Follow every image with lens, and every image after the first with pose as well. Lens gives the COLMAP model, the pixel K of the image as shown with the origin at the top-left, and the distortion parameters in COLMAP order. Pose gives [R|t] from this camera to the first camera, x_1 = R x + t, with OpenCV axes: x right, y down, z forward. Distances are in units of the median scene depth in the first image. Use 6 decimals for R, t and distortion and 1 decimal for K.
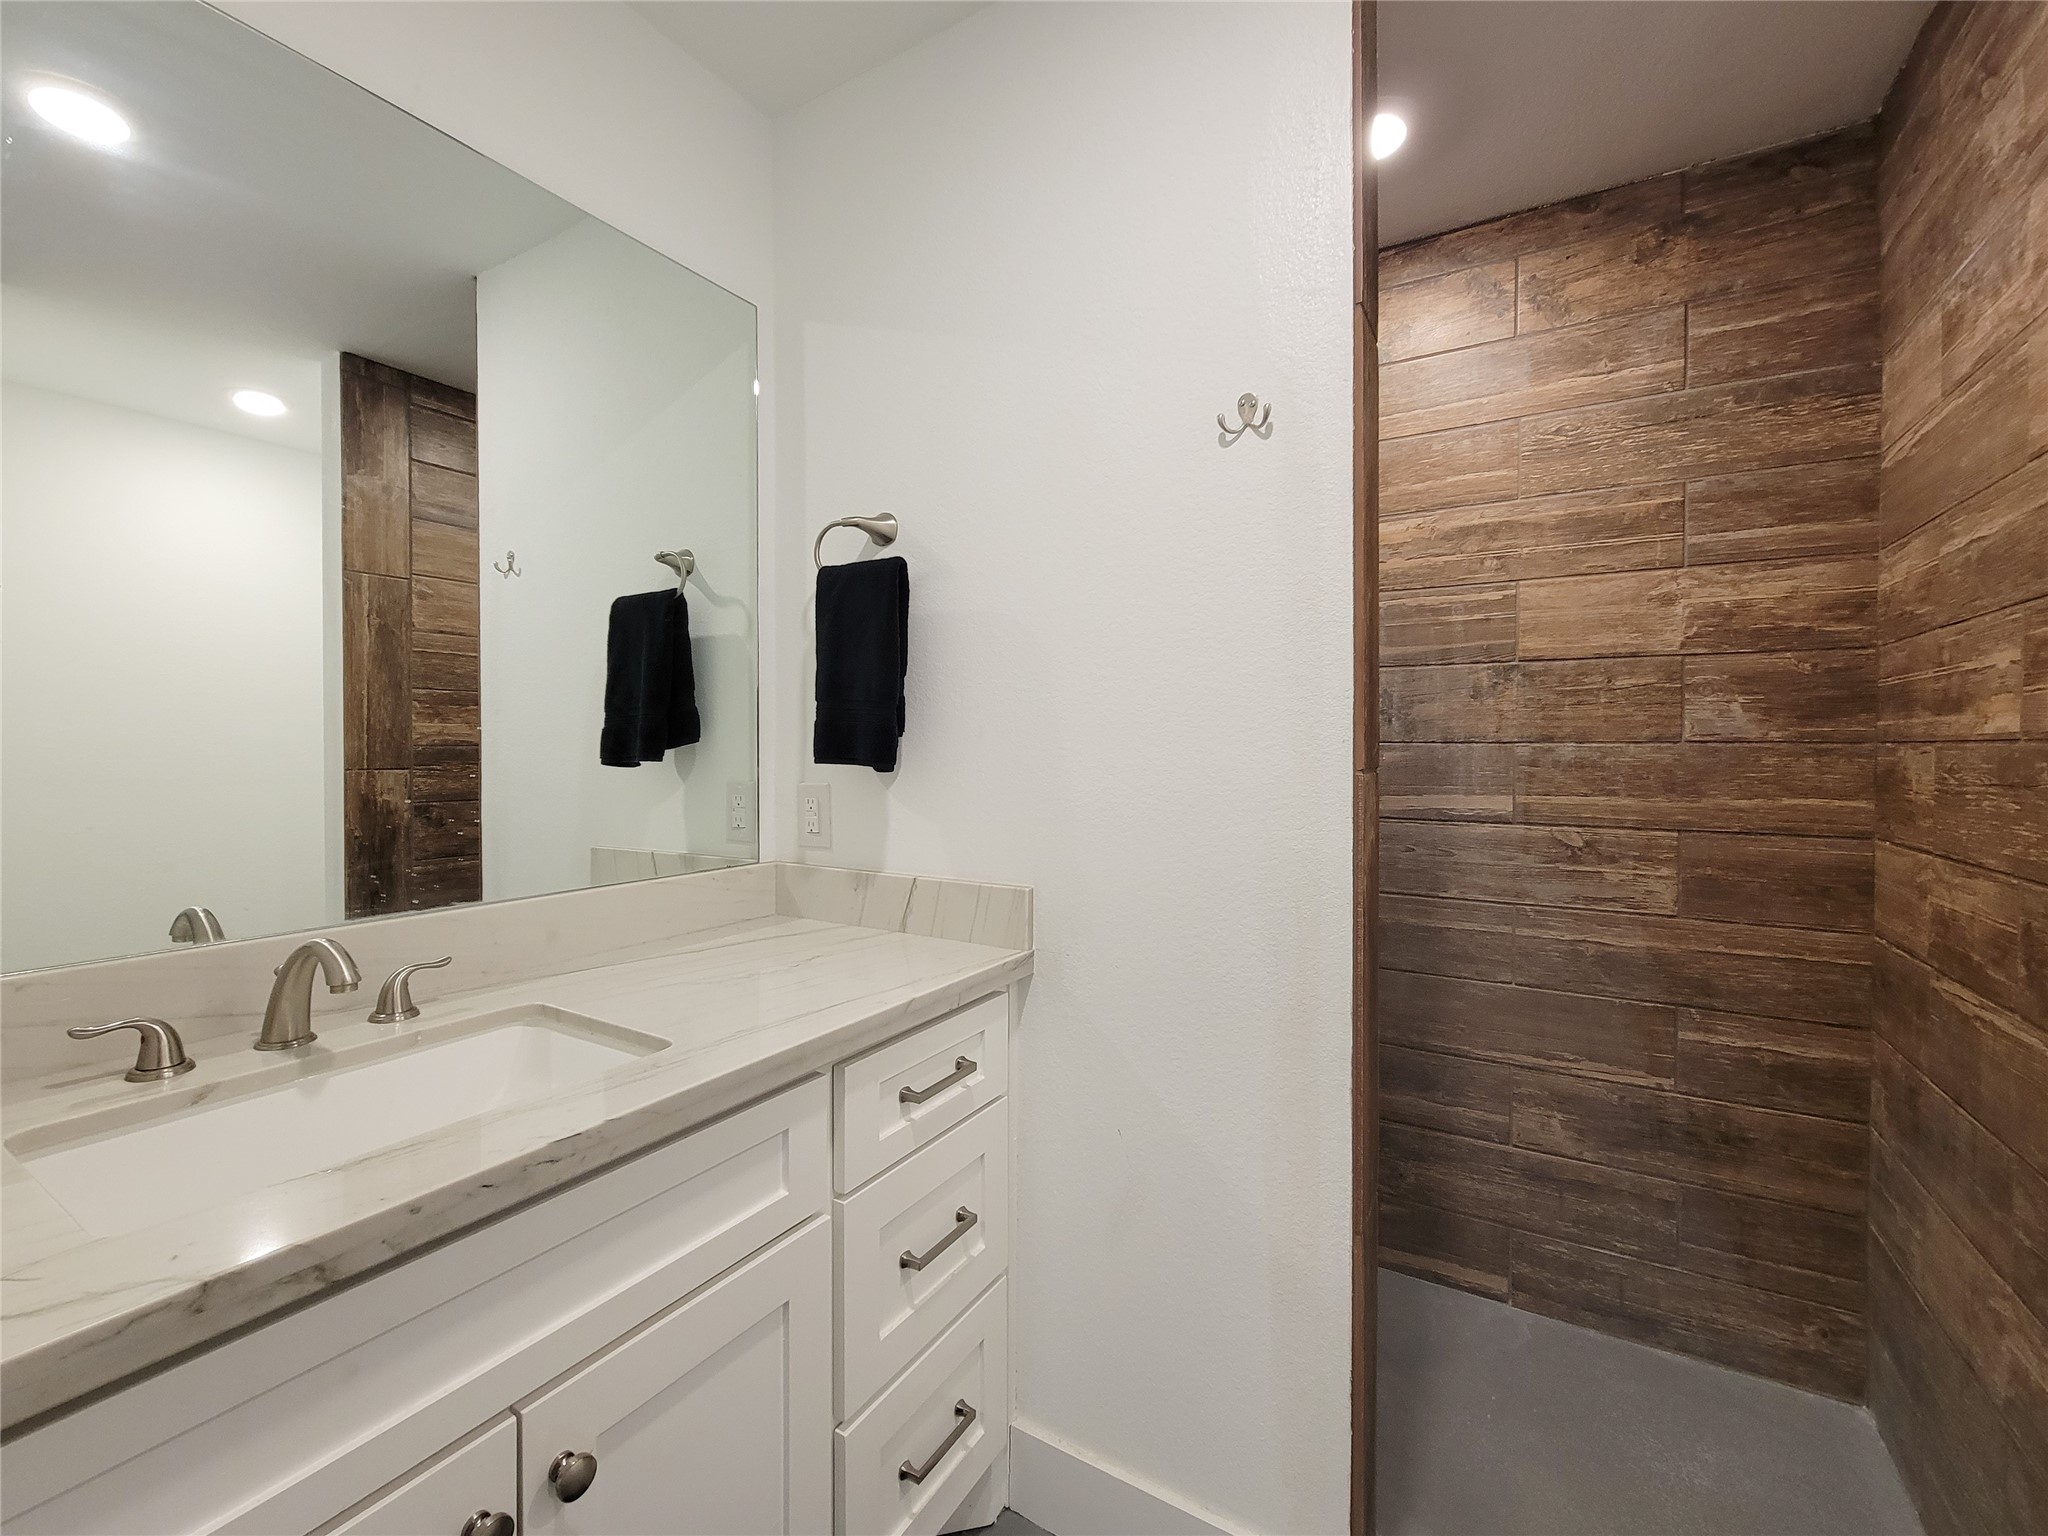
lens RADIAL K [[843.1, 0, 1010.9], [0, 843.1, 758.4], [0, 0, 1]] dist [0.001334, -0.001275]
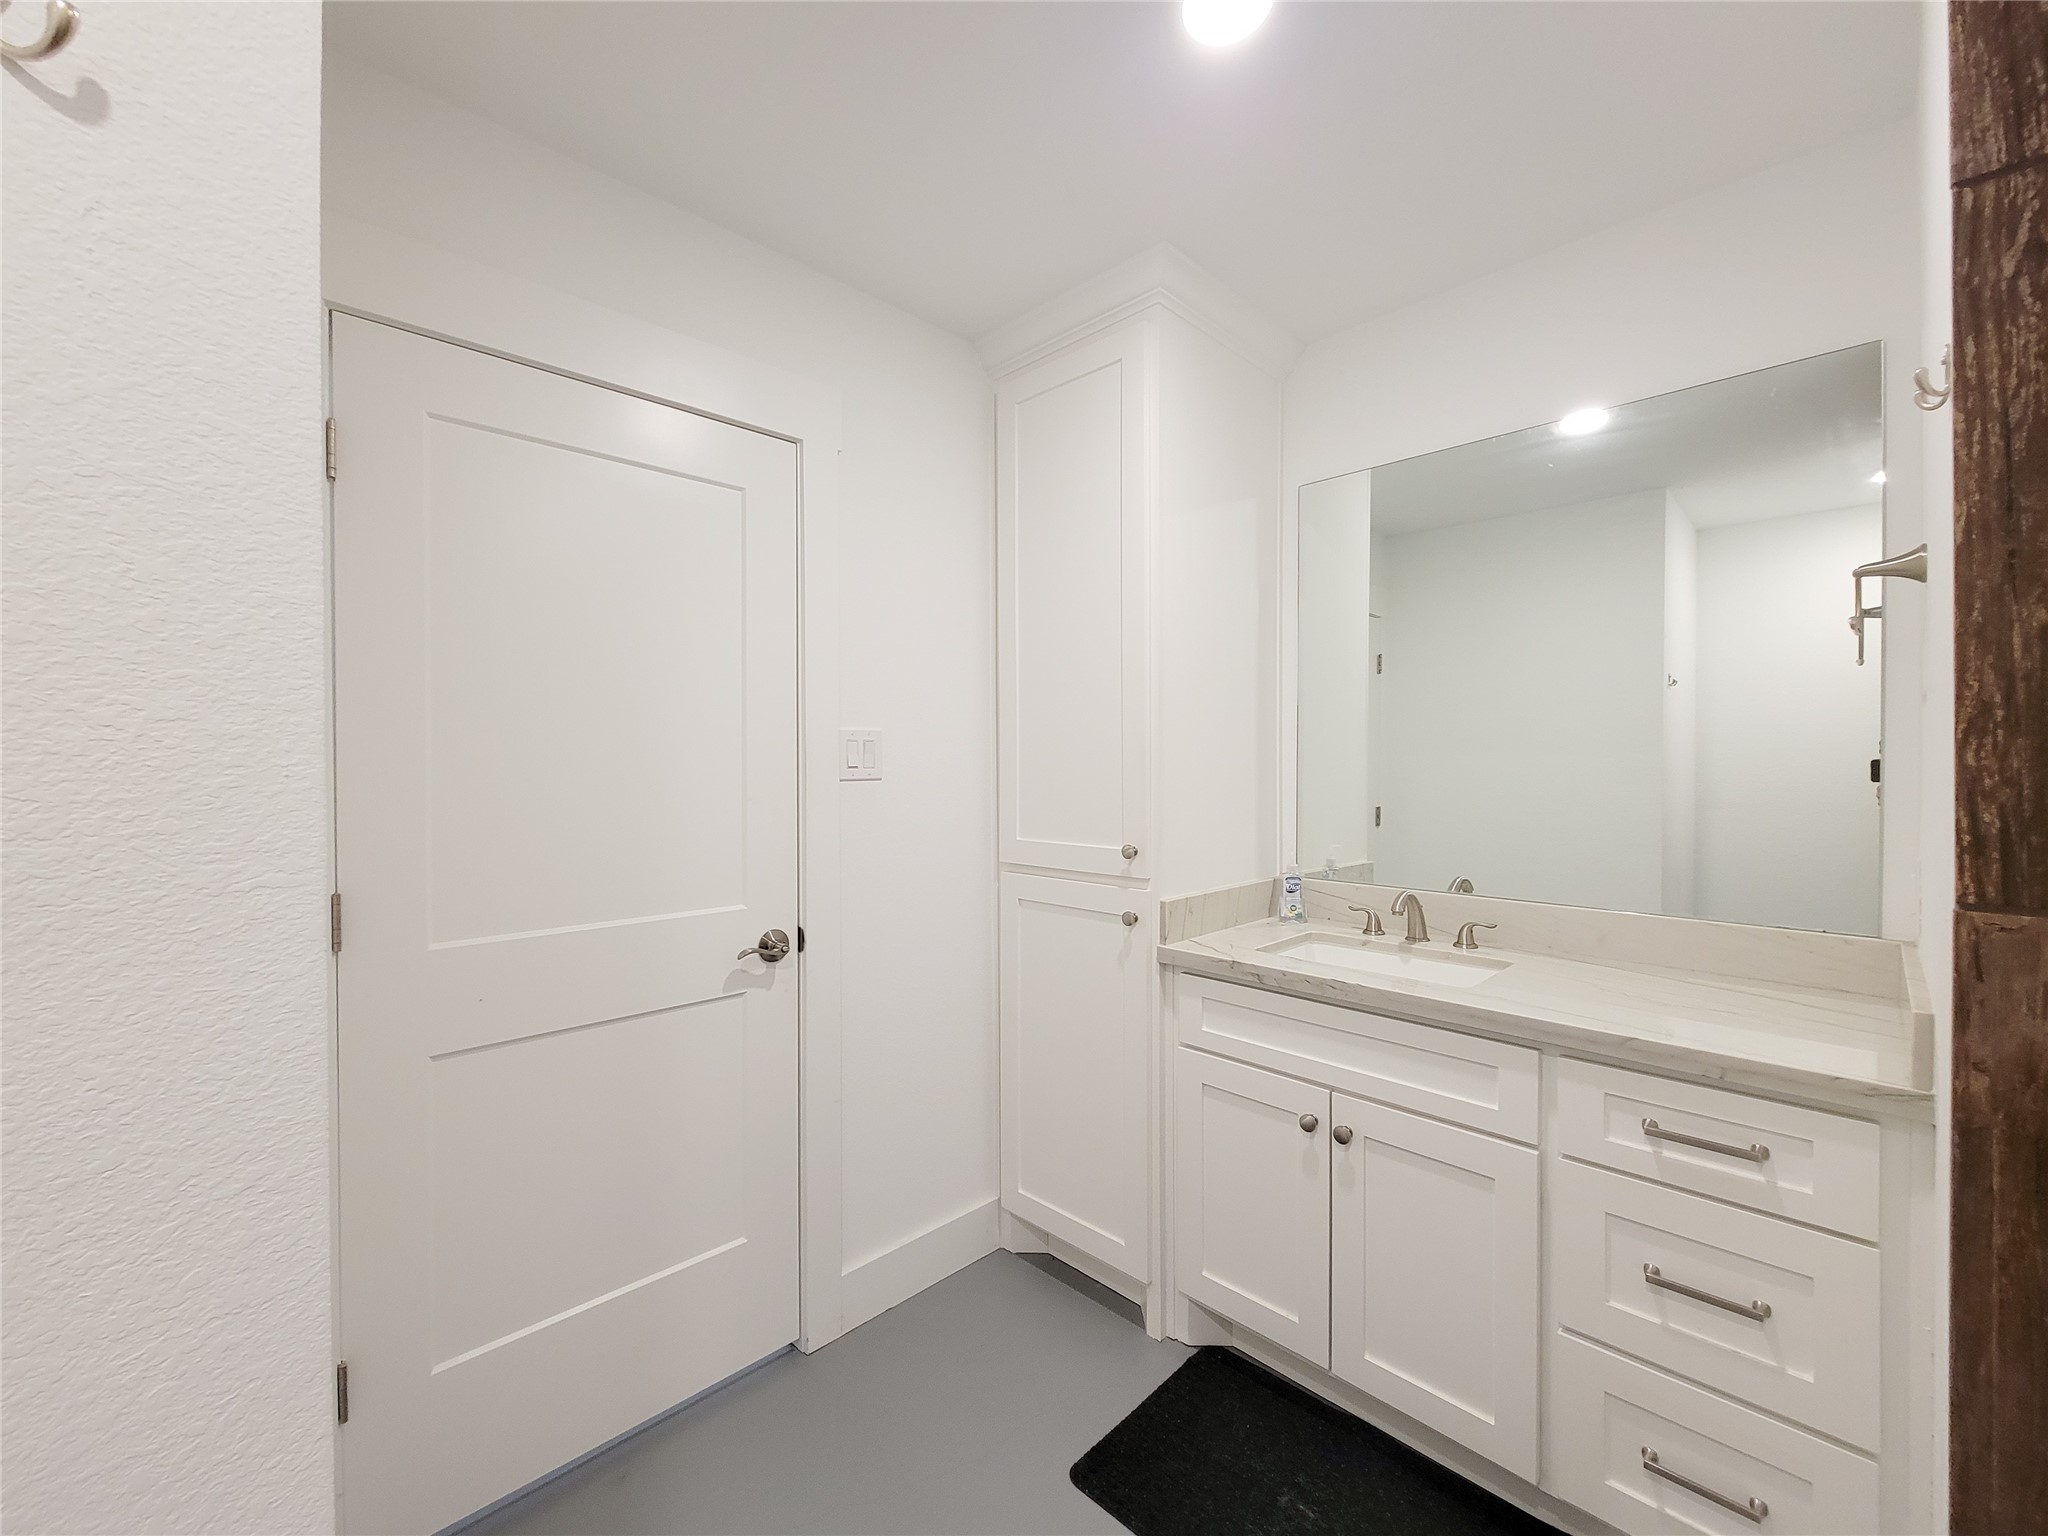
lens RADIAL K [[828.7, 0, 1042.0], [0, 828.7, 771.5], [0, 0, 1]] dist [0.000883, 0.000063]
pose [[-0.240067, 0.008353, -0.970720, 1.267705], [-0.003330, 0.999950, 0.009428, -0.093888], [0.970751, 0.005496, -0.240027, 0.519000]]
